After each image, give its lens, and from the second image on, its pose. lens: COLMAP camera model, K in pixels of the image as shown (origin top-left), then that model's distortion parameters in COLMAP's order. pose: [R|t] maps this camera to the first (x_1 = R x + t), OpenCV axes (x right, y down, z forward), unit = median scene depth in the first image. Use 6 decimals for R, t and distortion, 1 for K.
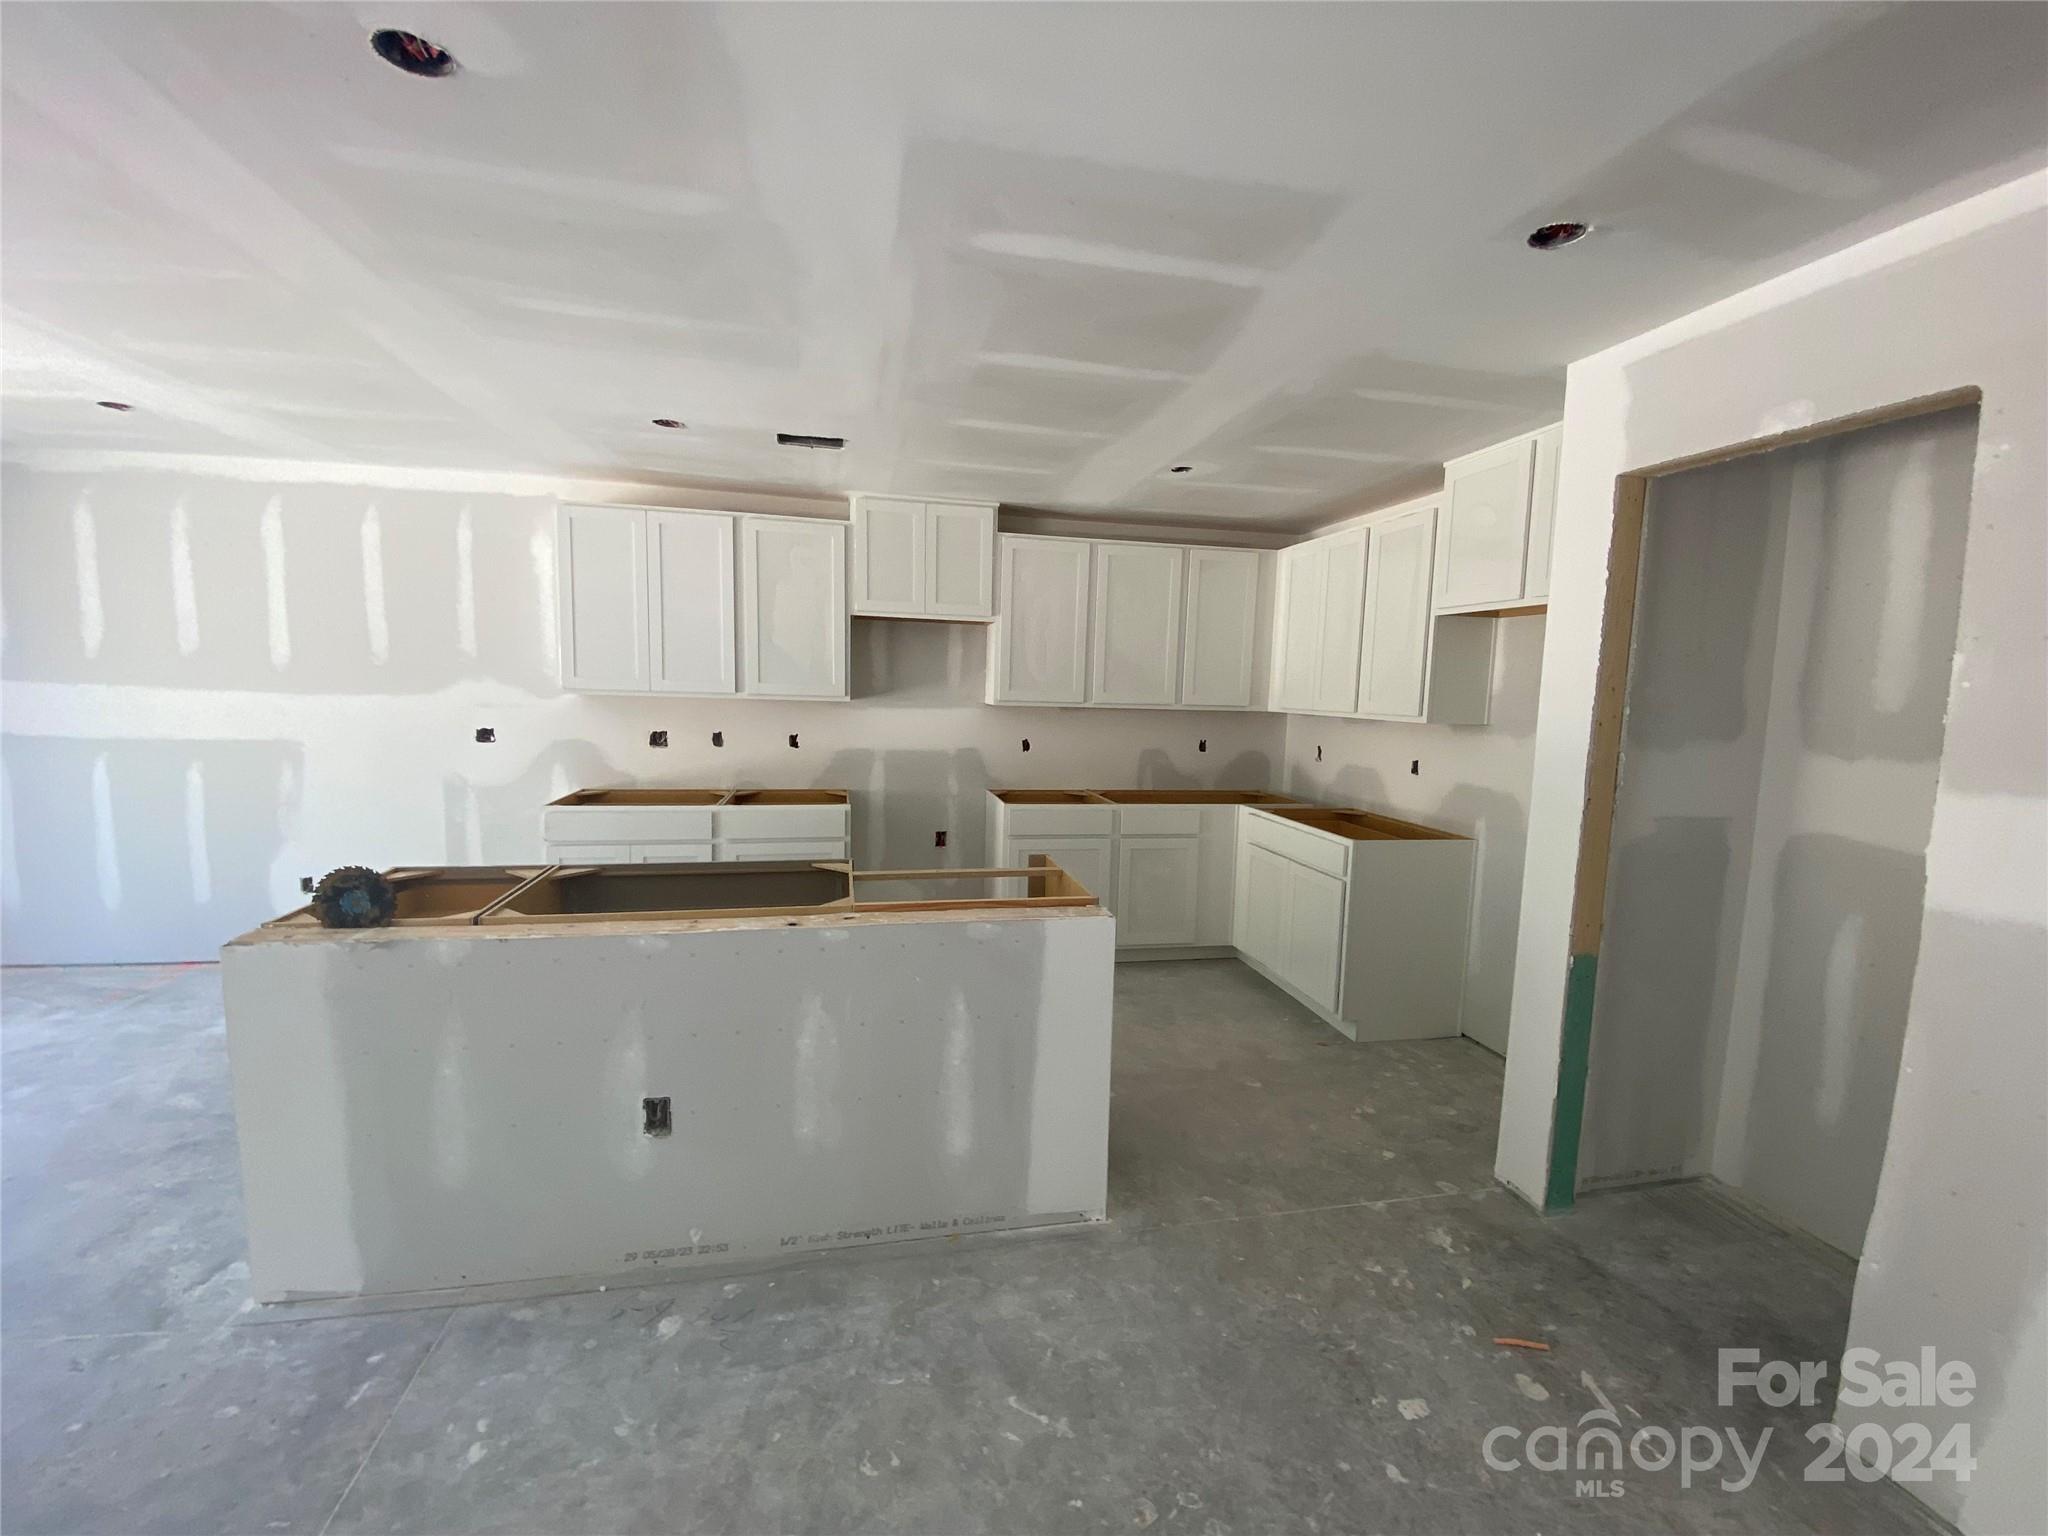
lens RADIAL K [[828.8, 0, 1015.9], [0, 828.8, 770.7], [0, 0, 1]] dist [0.034651, -0.026825]
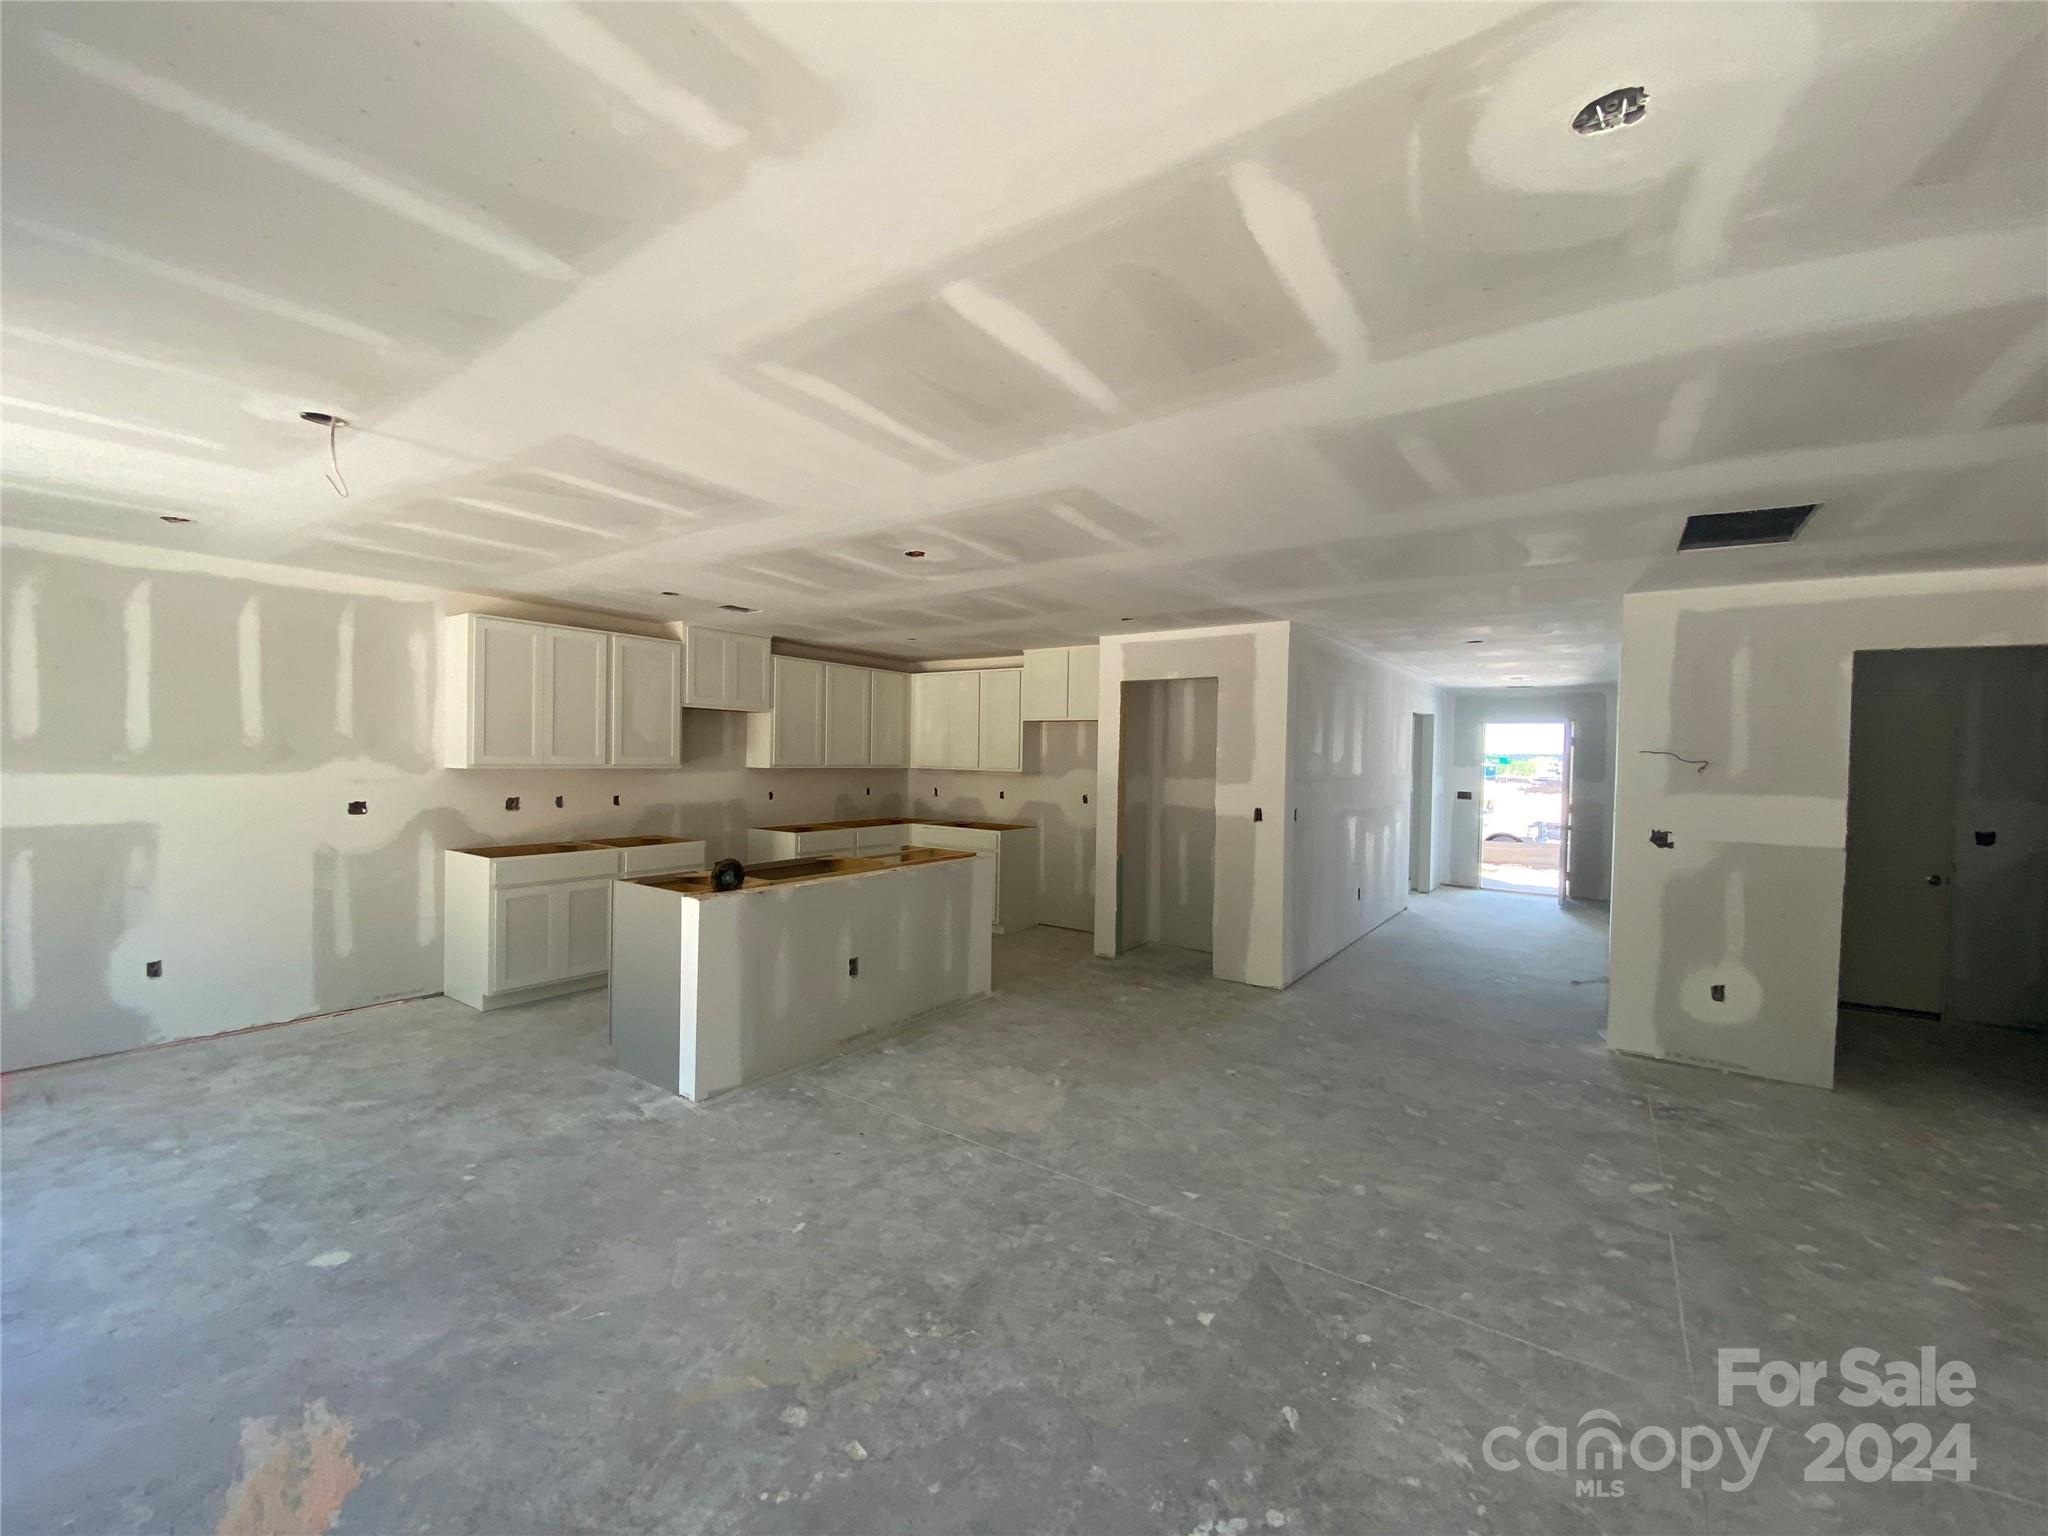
lens RADIAL K [[828.8, 0, 1015.9], [0, 828.8, 770.7], [0, 0, 1]] dist [0.034651, -0.026825]
pose [[0.736114, -0.027973, 0.676280, -0.780049], [0.074535, 0.996419, -0.039914, 0.018737], [-0.672742, 0.079788, 0.735563, -0.429555]]
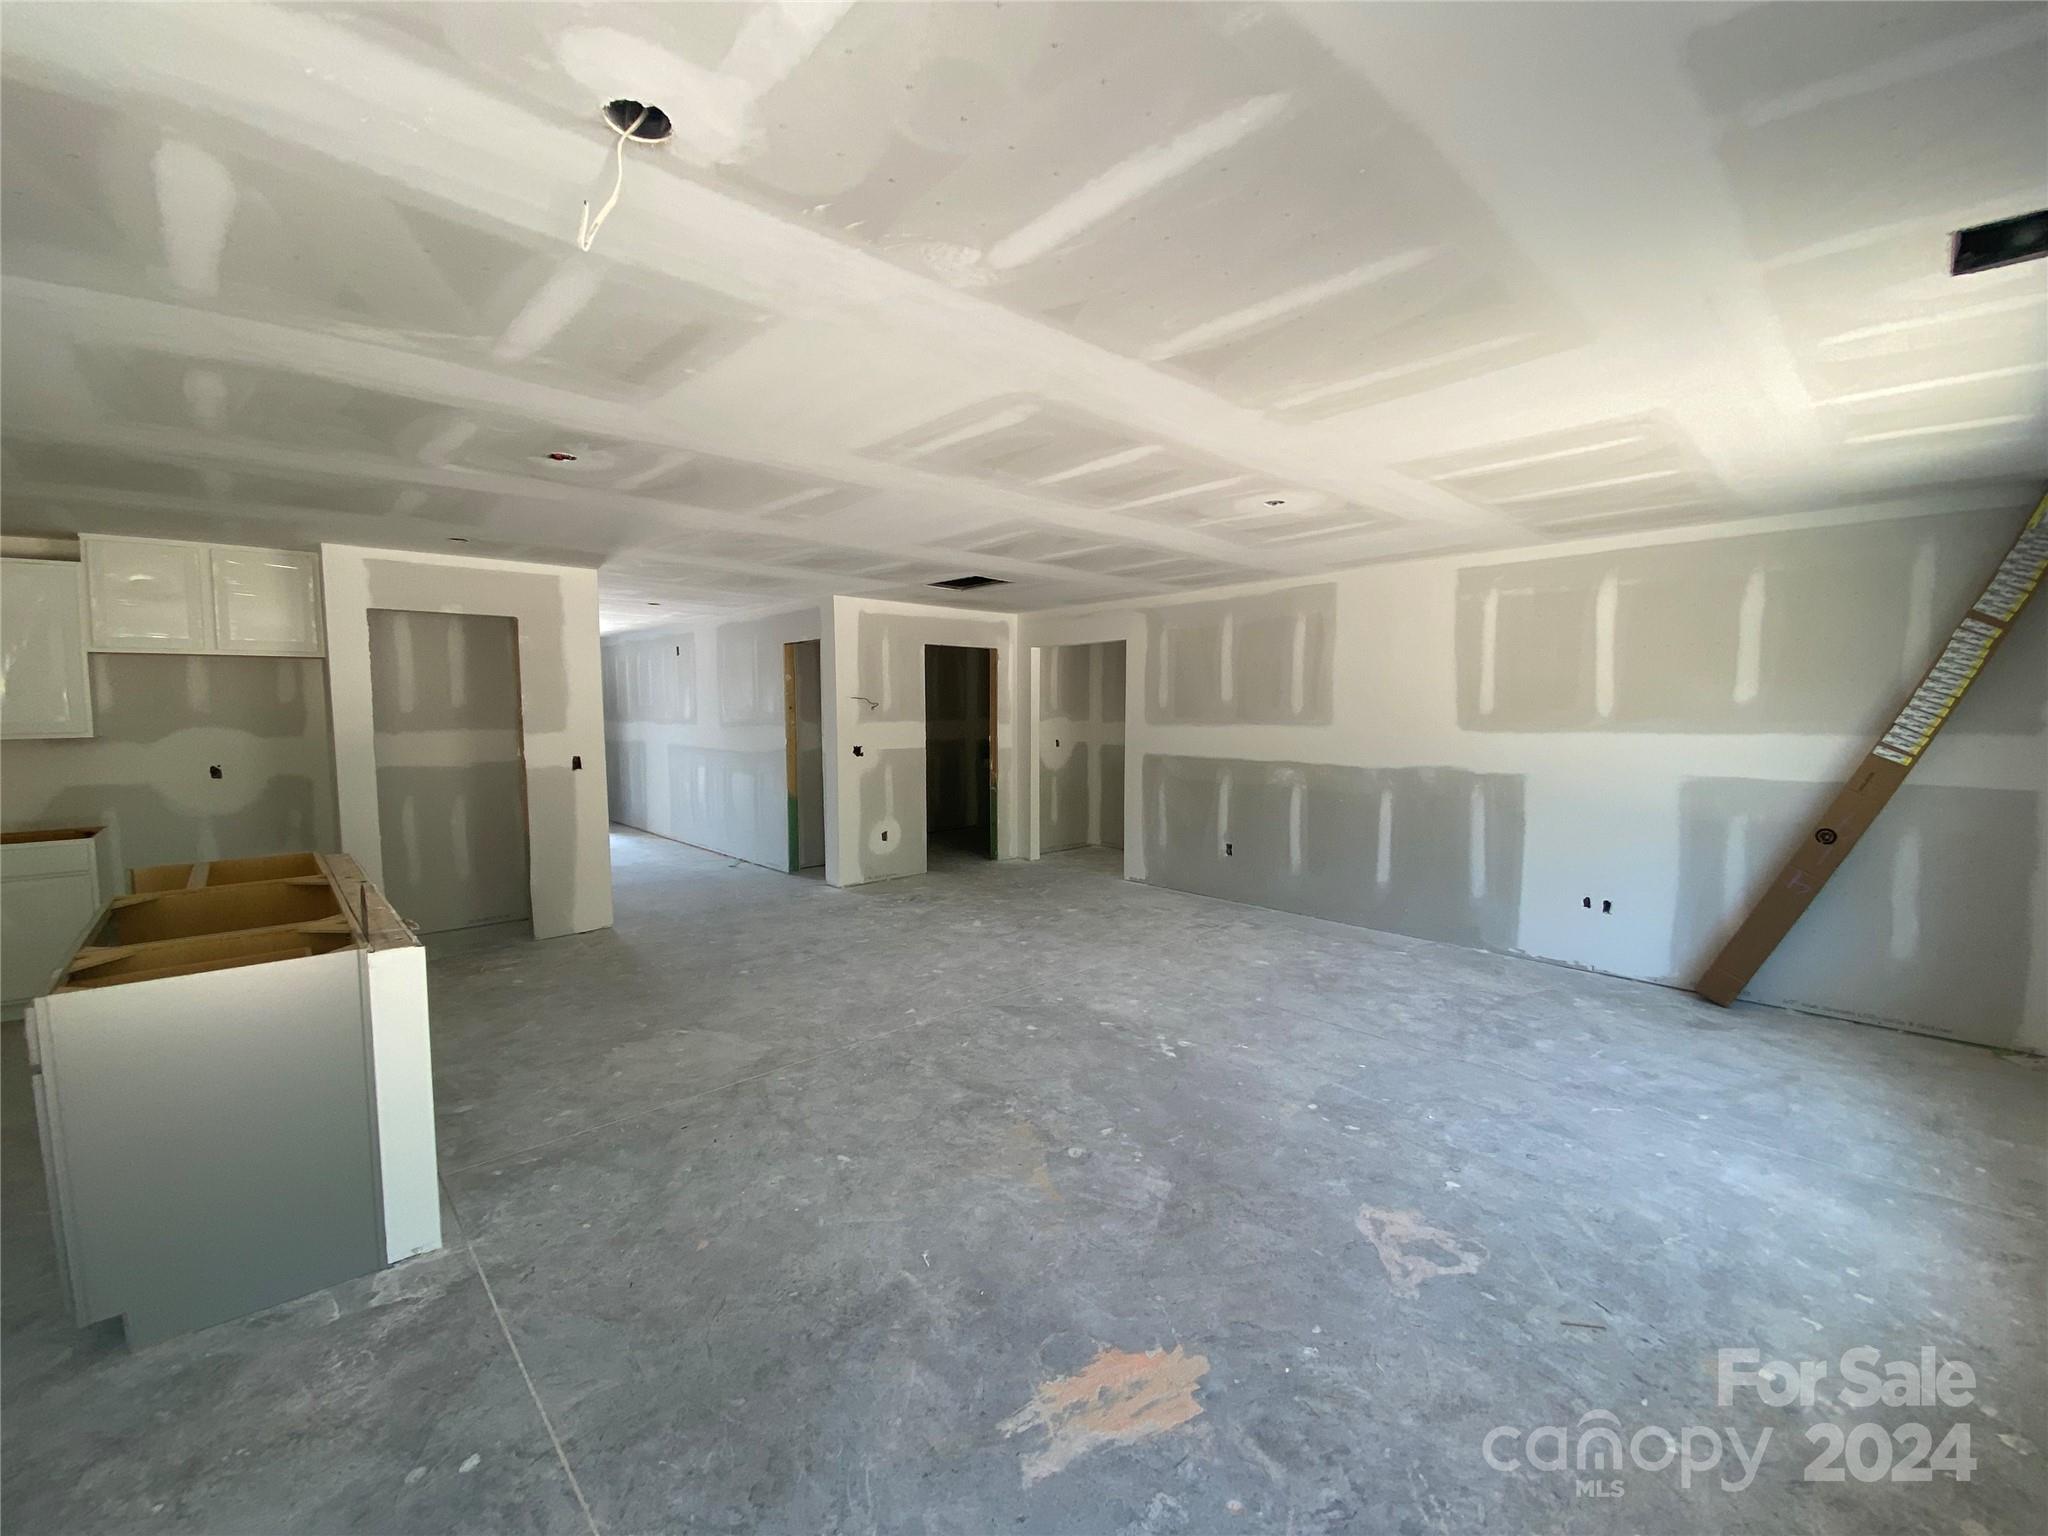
lens RADIAL K [[828.8, 0, 1015.9], [0, 828.8, 770.7], [0, 0, 1]] dist [0.034651, -0.026825]
pose [[-0.508092, -0.089409, 0.856650, -1.106761], [0.084072, 0.984700, 0.152638, -0.070807], [-0.857190, 0.149574, -0.492801, 0.374316]]
